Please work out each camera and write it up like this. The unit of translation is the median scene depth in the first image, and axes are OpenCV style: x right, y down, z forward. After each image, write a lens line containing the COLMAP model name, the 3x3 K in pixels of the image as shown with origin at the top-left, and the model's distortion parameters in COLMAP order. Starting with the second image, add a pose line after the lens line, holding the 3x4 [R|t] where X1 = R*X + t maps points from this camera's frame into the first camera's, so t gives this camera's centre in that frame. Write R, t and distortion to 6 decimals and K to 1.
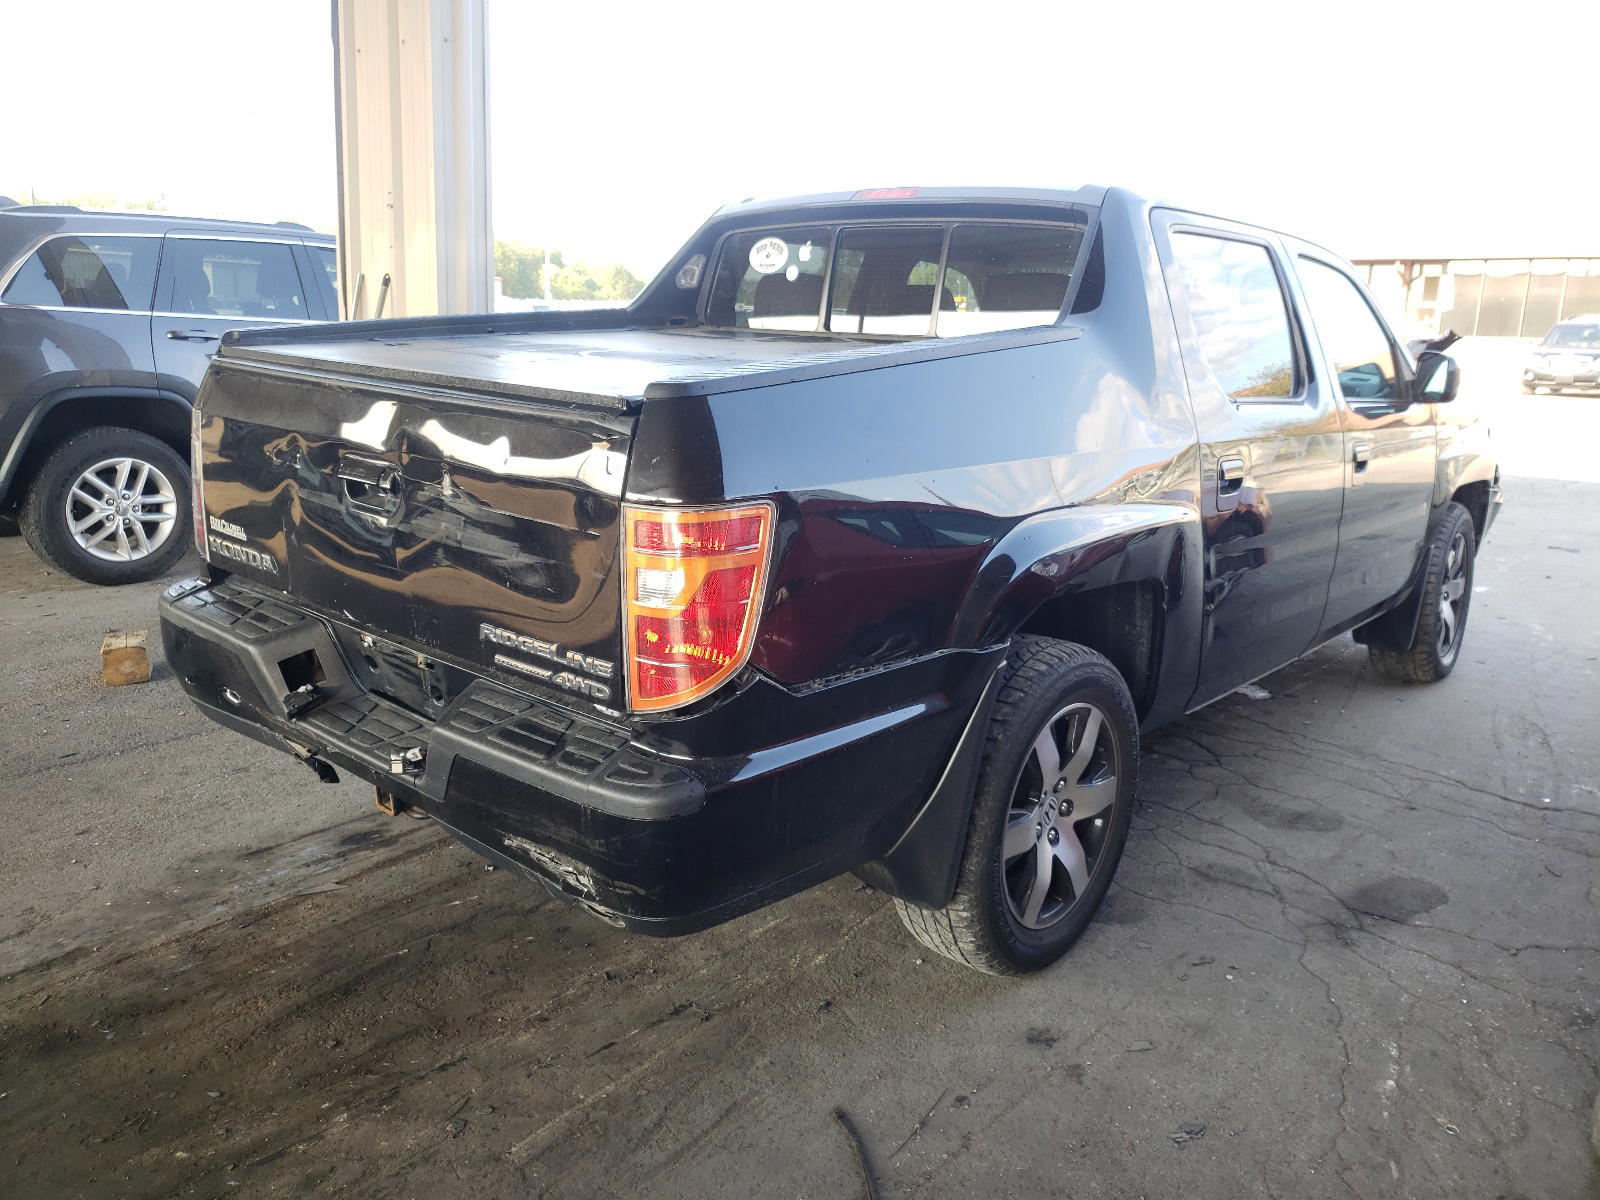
lens RADIAL K [[1309.1, 0, 800.3], [0, 1309.1, 603.0], [0, 0, 1]] dist [0.047974, -0.012121]
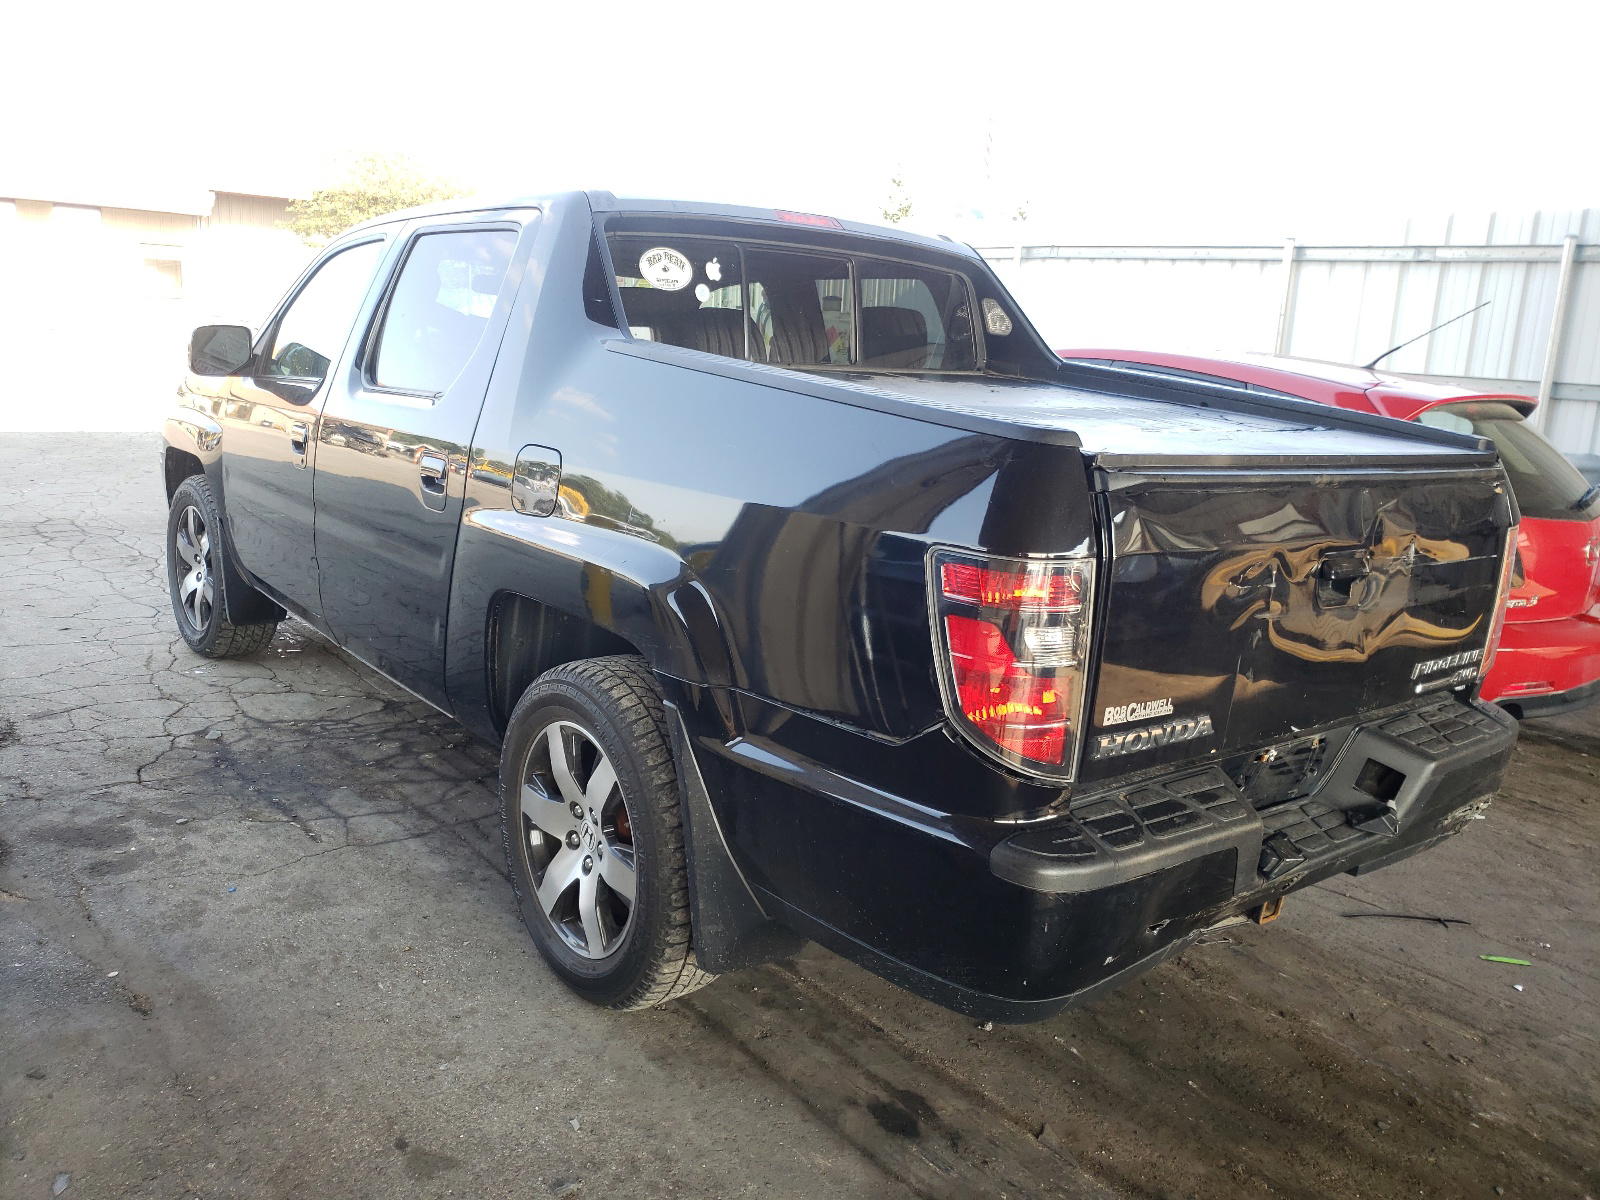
lens RADIAL K [[1309.1, 0, 800.9], [0, 1309.1, 596.3], [0, 0, 1]] dist [0.047974, -0.012121]
pose [[0.133628, -0.229128, 0.964180, -1.092239], [0.156997, 0.965514, 0.207687, -0.283810], [-0.978517, 0.123621, 0.164992, 1.020732]]
